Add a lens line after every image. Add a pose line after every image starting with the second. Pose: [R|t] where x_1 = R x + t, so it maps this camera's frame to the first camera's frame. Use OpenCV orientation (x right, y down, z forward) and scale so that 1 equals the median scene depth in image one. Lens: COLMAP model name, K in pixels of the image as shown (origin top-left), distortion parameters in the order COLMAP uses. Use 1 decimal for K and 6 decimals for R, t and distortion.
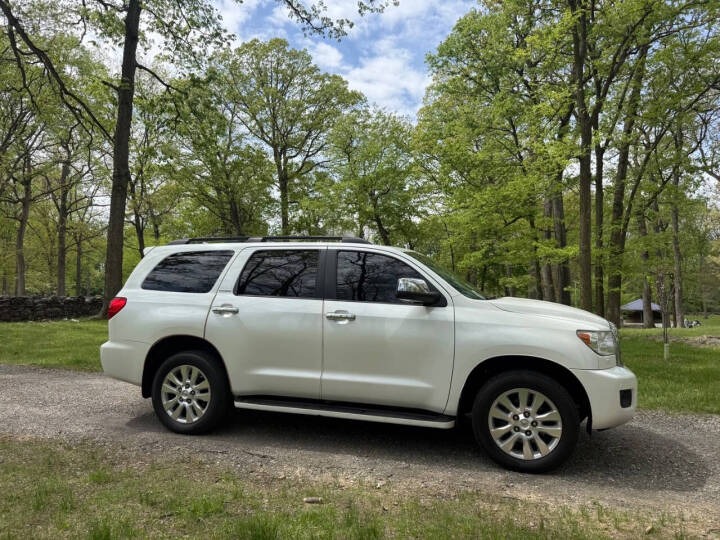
lens RADIAL K [[509.7, 0, 359.4], [0, 509.7, 270.7], [0, 0, 1]] dist [0.037326, -0.048713]
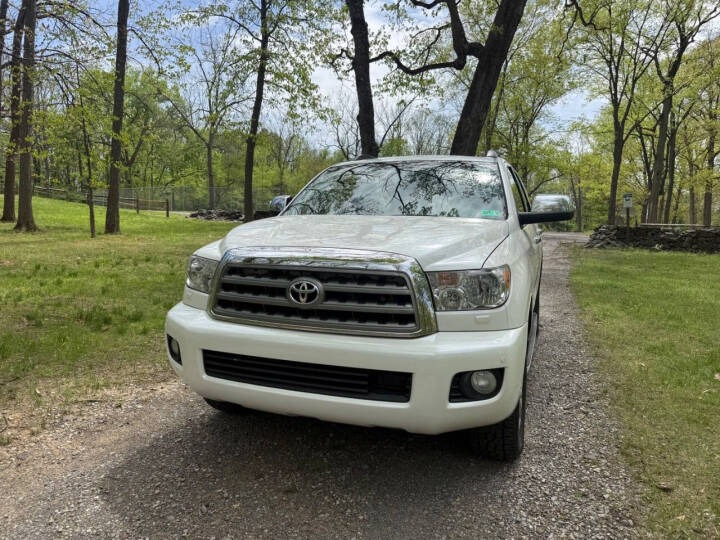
lens RADIAL K [[509.7, 0, 360.0], [0, 509.7, 266.4], [0, 0, 1]] dist [0.037326, -0.048713]
pose [[-0.063558, 0.086468, -0.994225, 0.983498], [0.026009, 0.996045, 0.084964, 0.063411], [0.997639, -0.020459, -0.065556, 1.058348]]
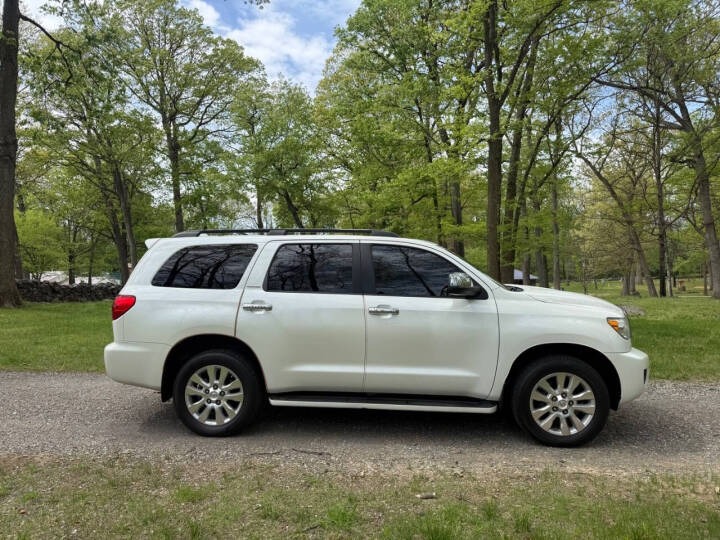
lens RADIAL K [[509.7, 0, 353.7], [0, 509.7, 272.1], [0, 0, 1]] dist [0.037326, -0.048713]
pose [[0.978360, -0.018810, 0.206054, -0.278389], [0.007368, 0.998395, 0.056158, -0.040754], [-0.206780, -0.053424, 0.976928, 0.025507]]
